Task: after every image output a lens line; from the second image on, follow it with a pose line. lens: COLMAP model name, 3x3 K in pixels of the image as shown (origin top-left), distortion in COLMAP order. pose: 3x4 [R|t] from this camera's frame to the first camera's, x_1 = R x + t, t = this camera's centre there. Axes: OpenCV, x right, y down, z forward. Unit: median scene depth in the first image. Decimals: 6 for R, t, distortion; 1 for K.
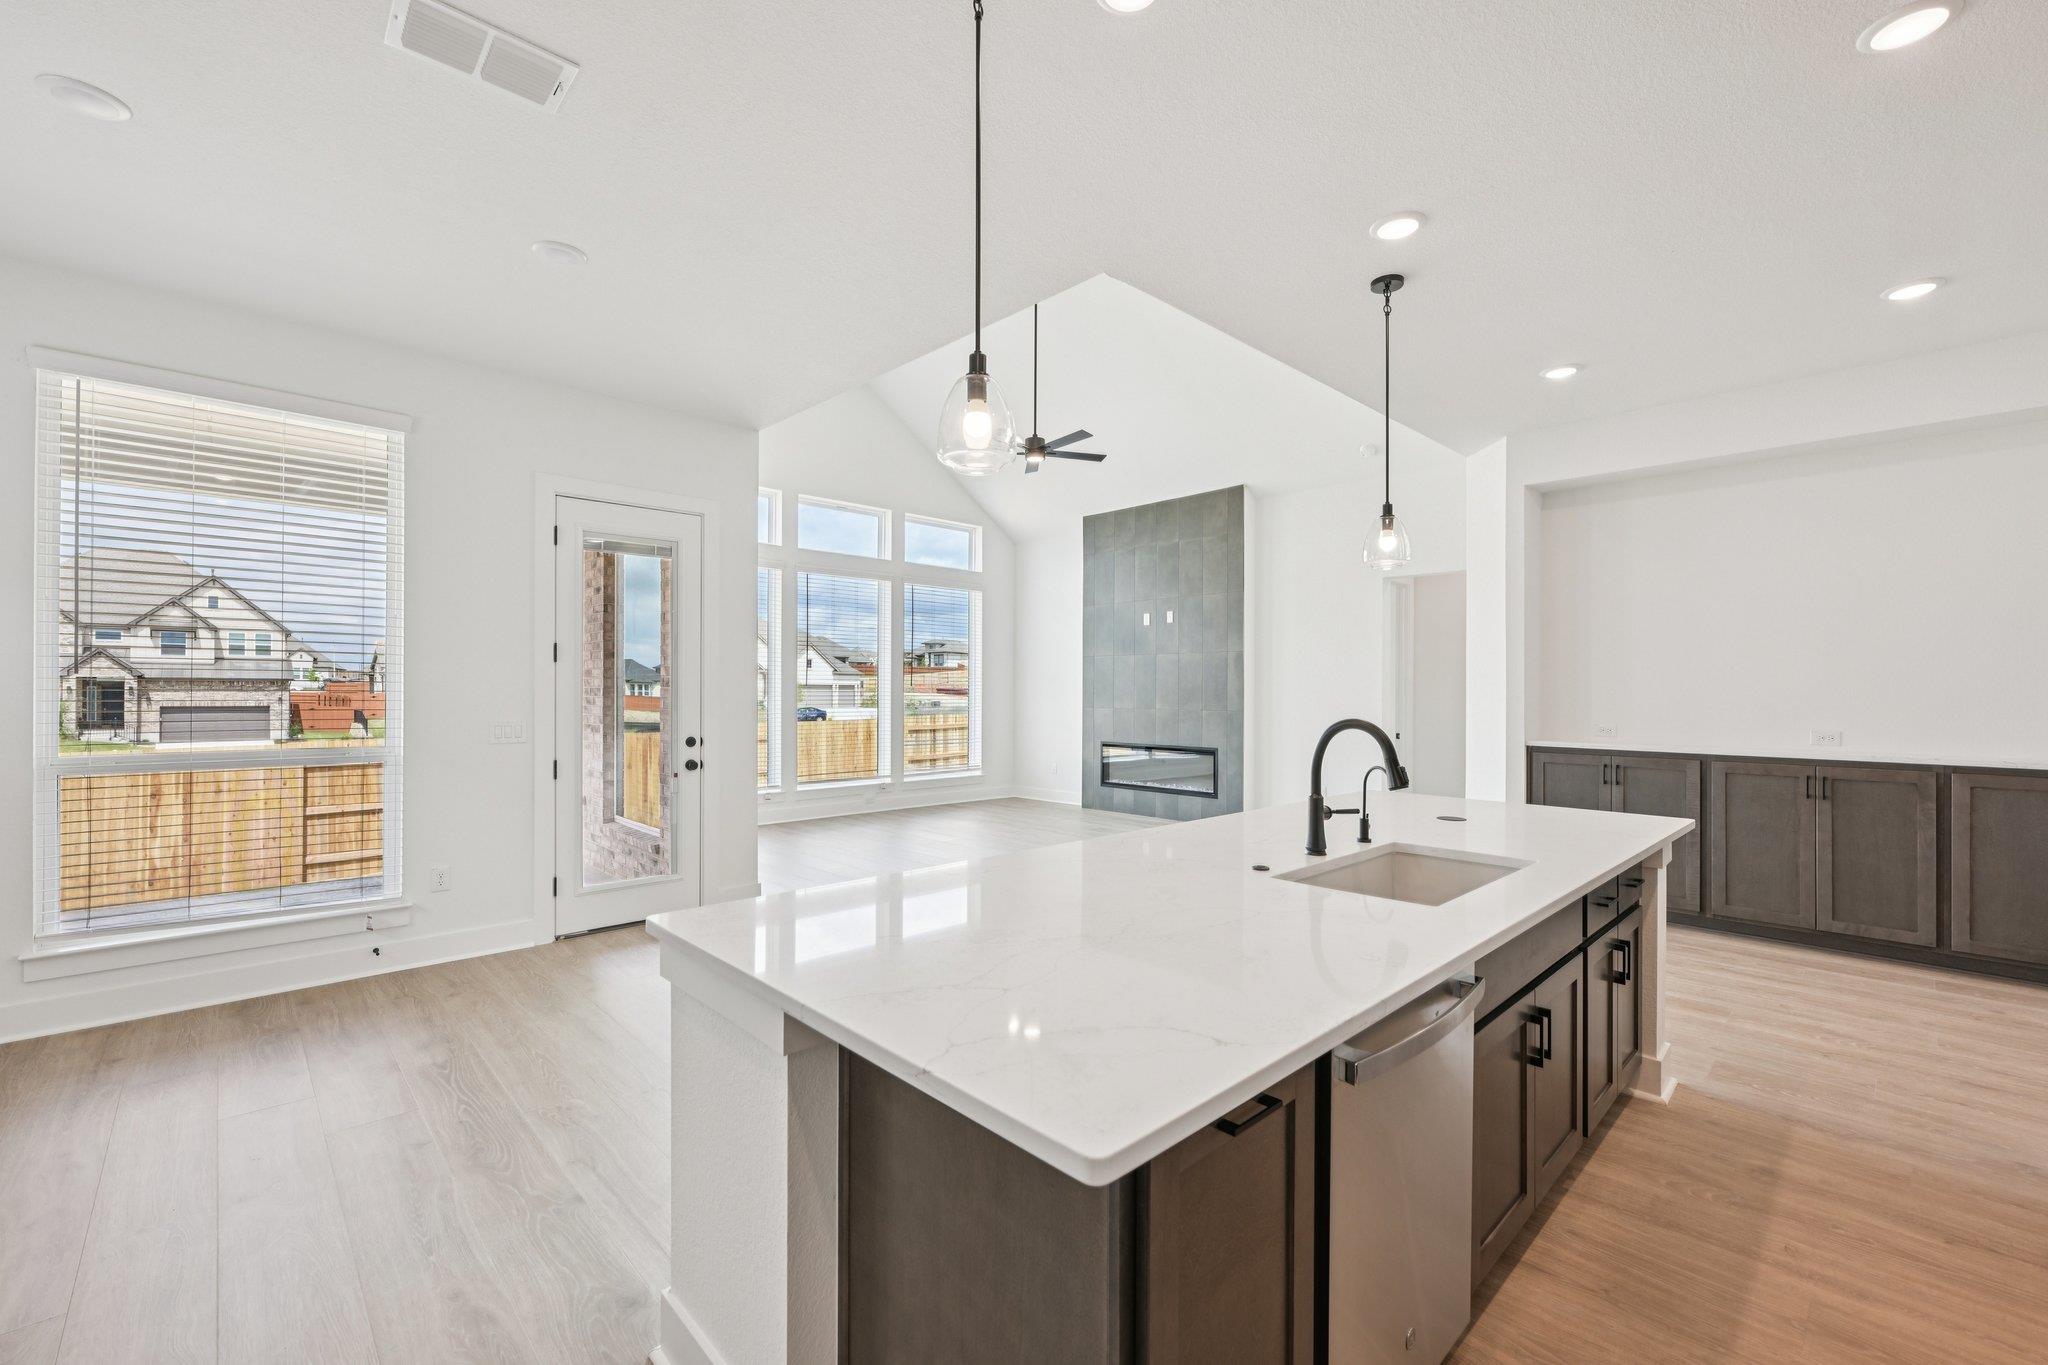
lens RADIAL K [[860.7, 0, 1013.2], [0, 860.7, 682.4], [0, 0, 1]] dist [-0.000898, -0.000005]
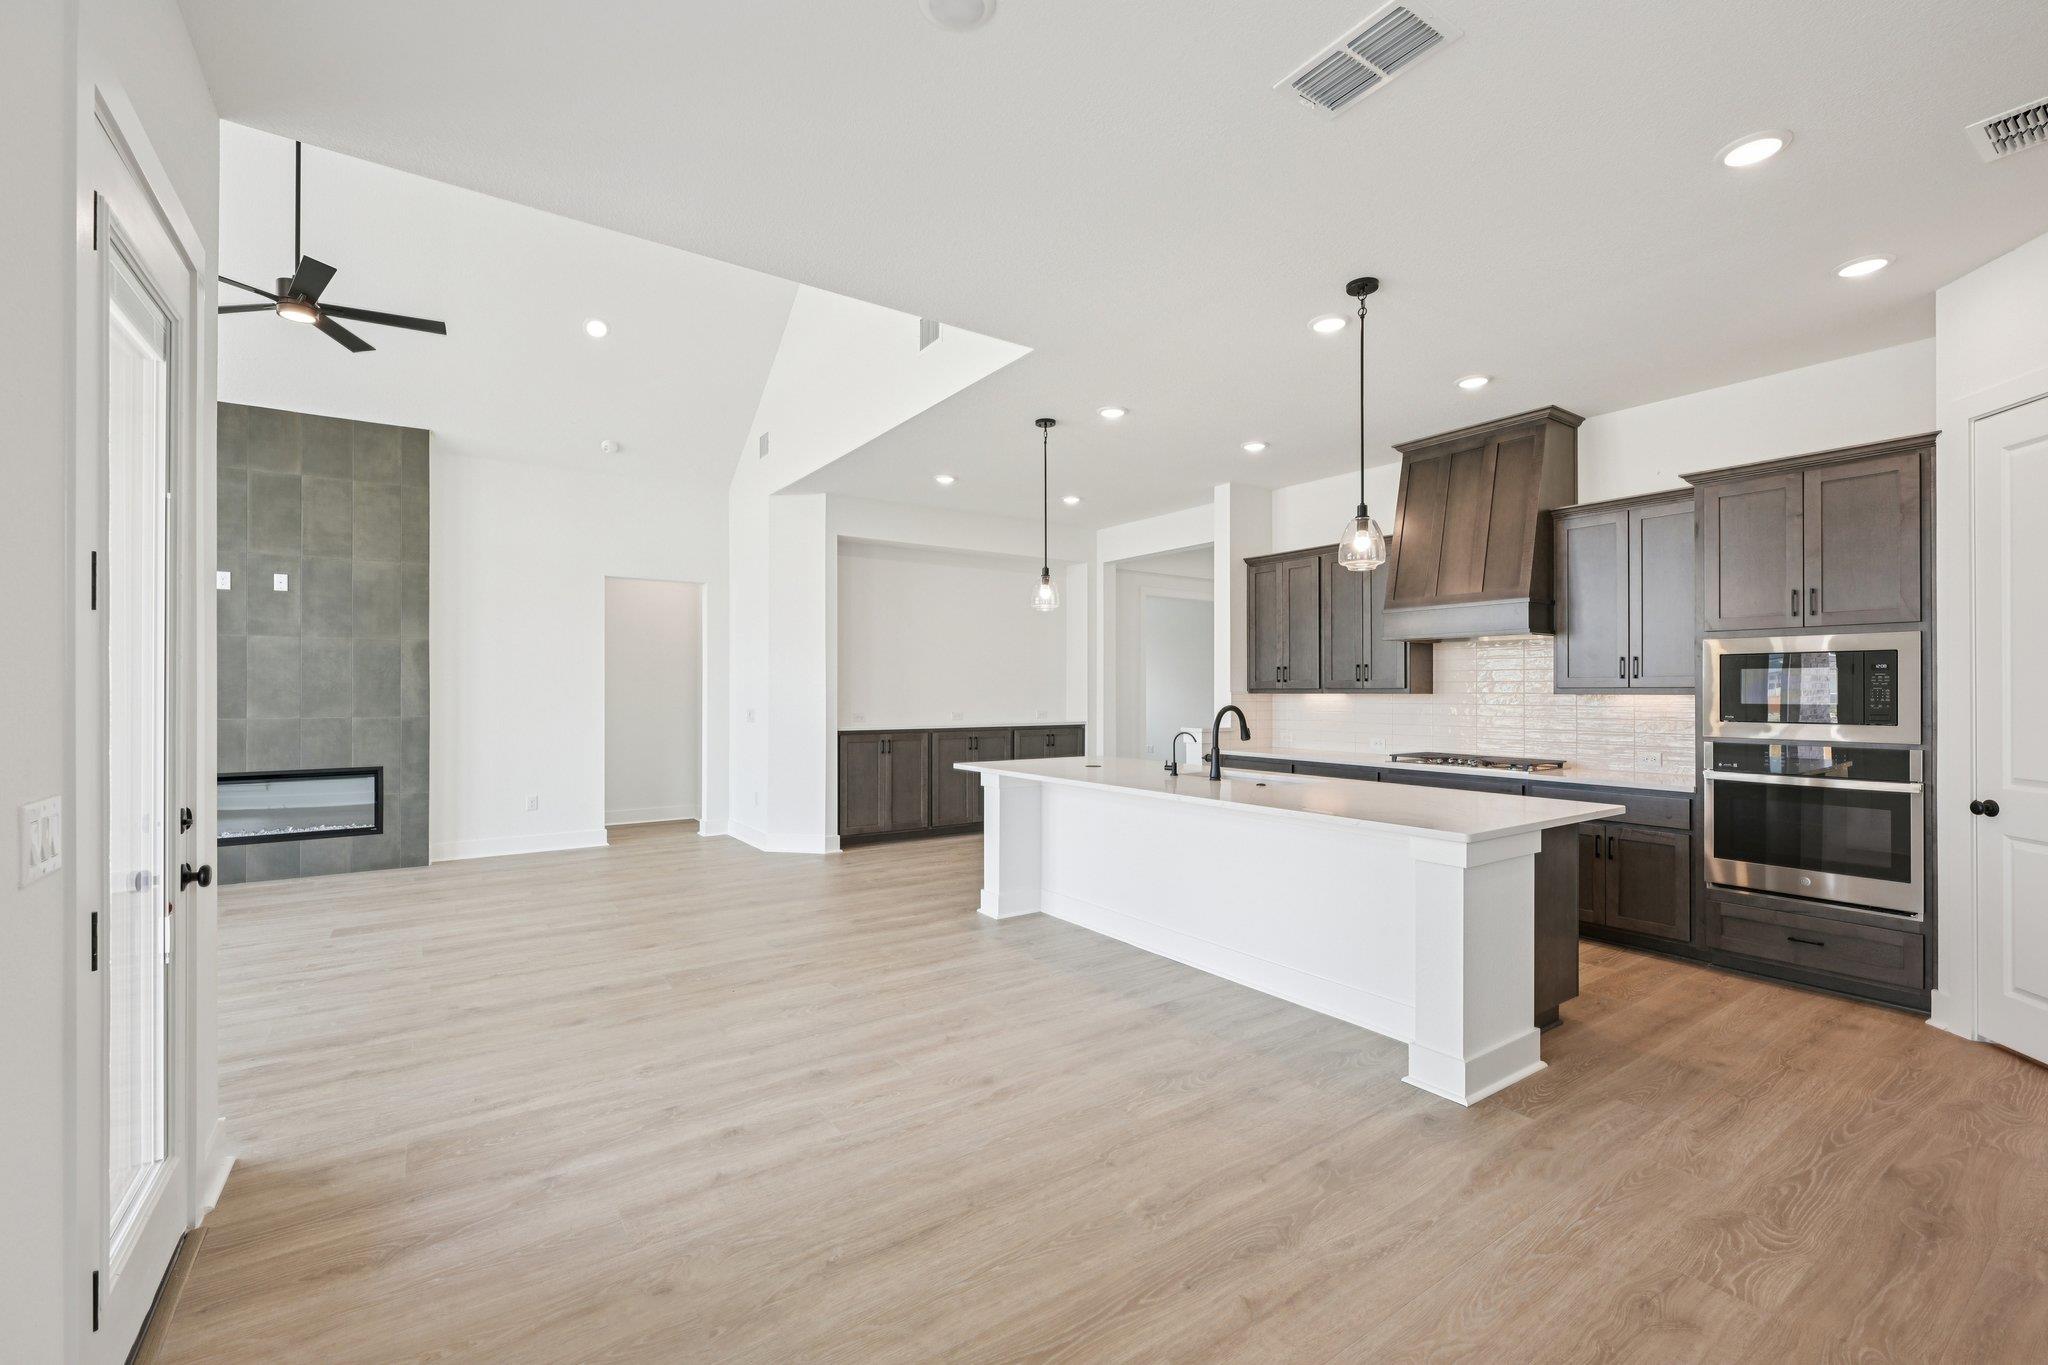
lens RADIAL K [[860.7, 0, 1050.3], [0, 860.7, 681.8], [0, 0, 1]] dist [-0.000898, -0.000005]
pose [[0.128384, 0.005661, 0.991708, -0.392923], [-0.008369, 0.999954, -0.004624, 0.000777], [-0.991689, -0.007706, 0.128426, 0.291555]]
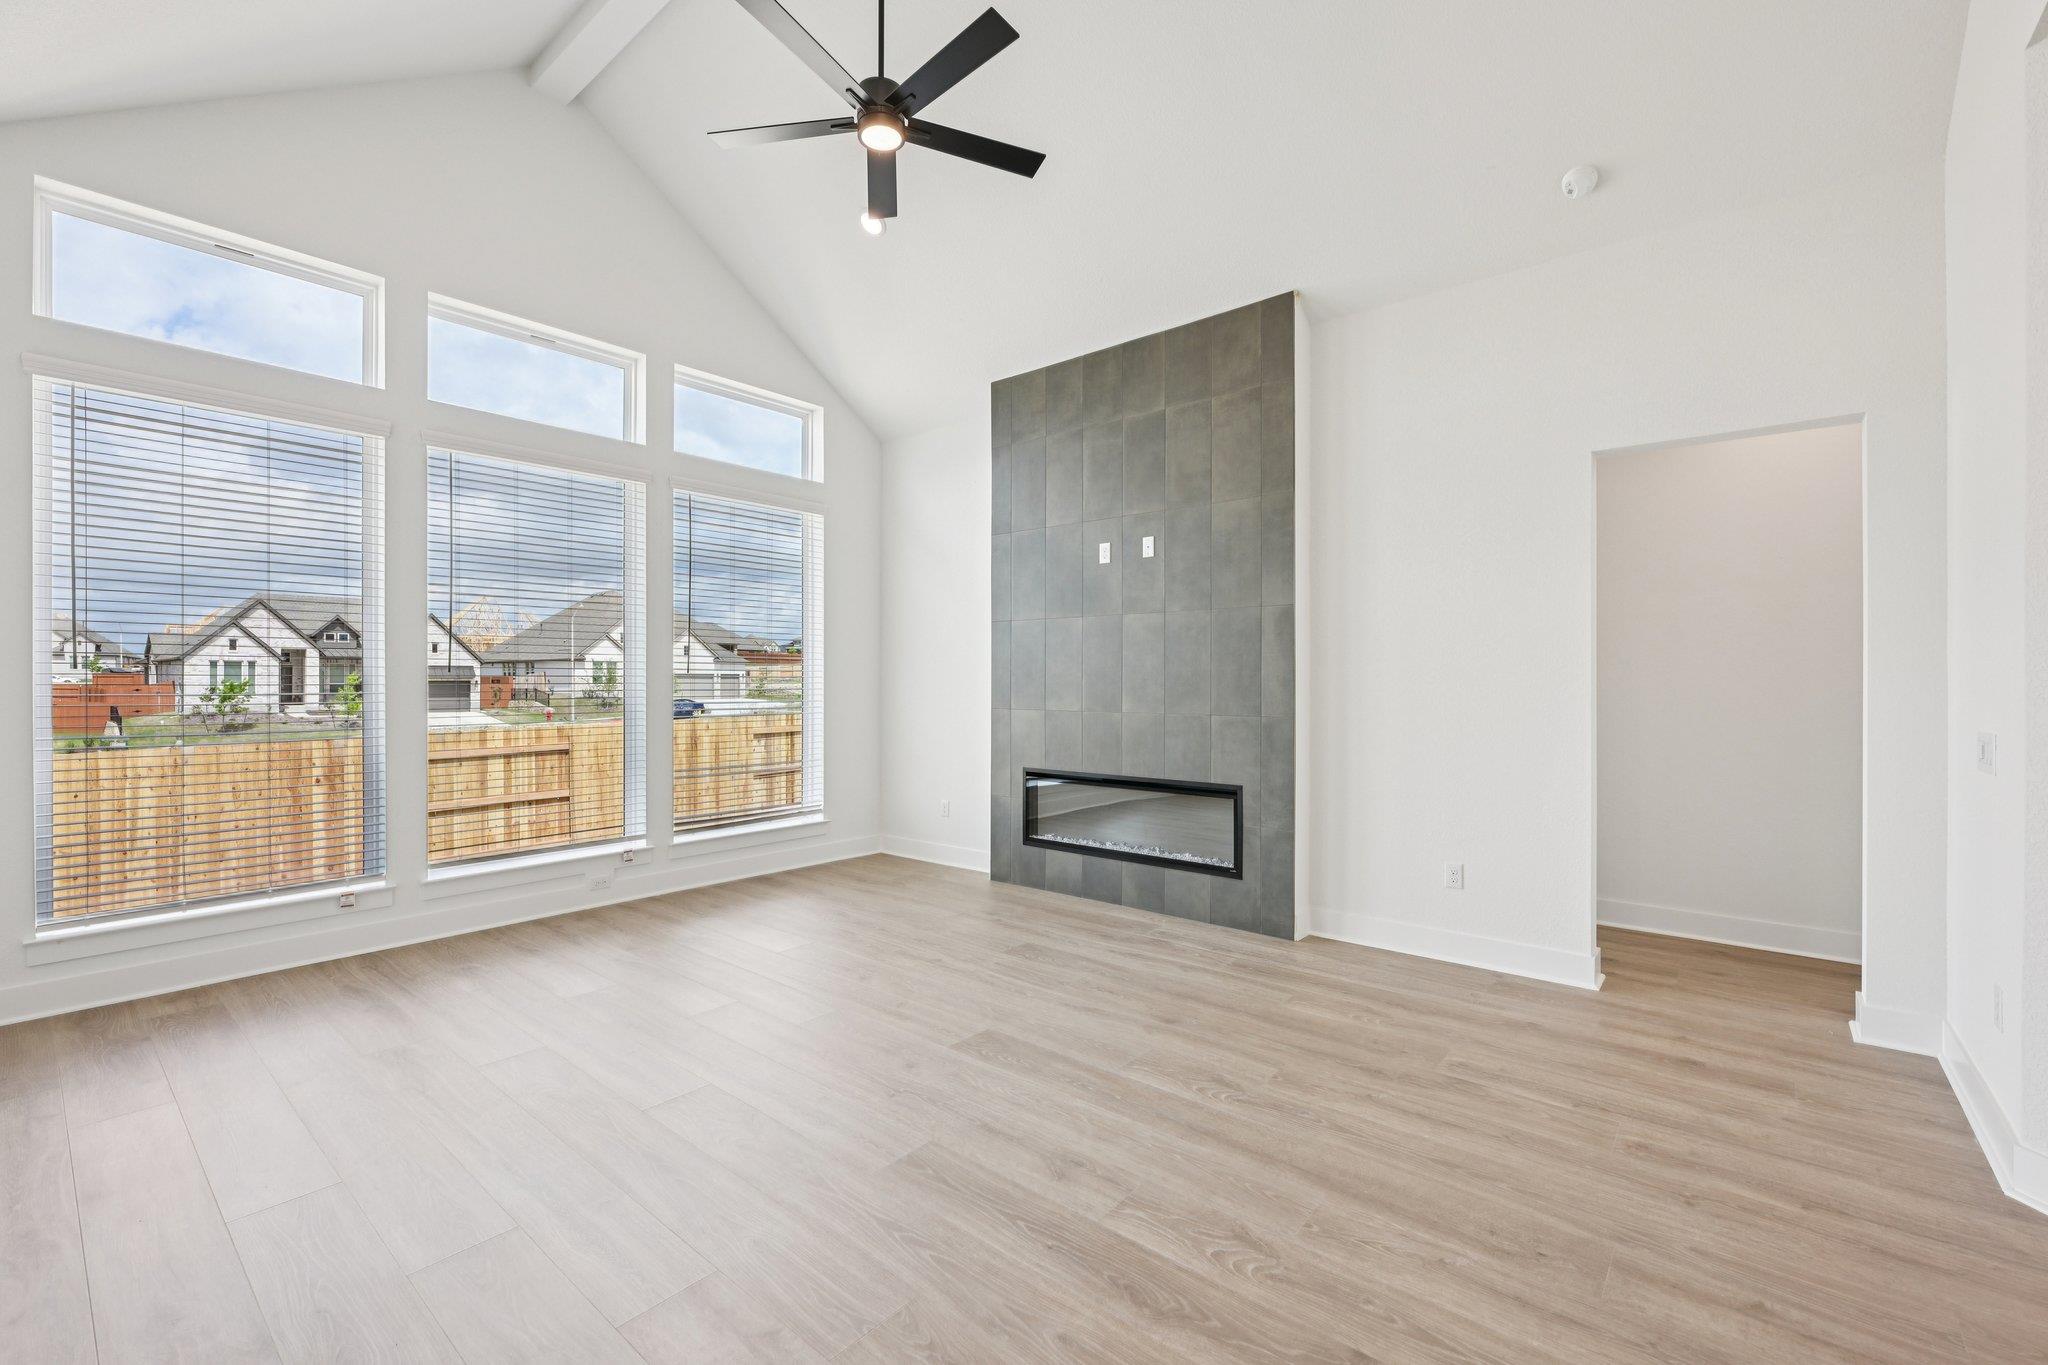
lens RADIAL K [[860.7, 0, 1008.3], [0, 860.7, 677.6], [0, 0, 1]] dist [-0.000898, -0.000005]
pose [[0.994607, -0.002990, 0.103672, 0.032391], [0.002281, 0.999973, 0.006961, 0.004084], [-0.103690, -0.006687, 0.994587, 0.432450]]
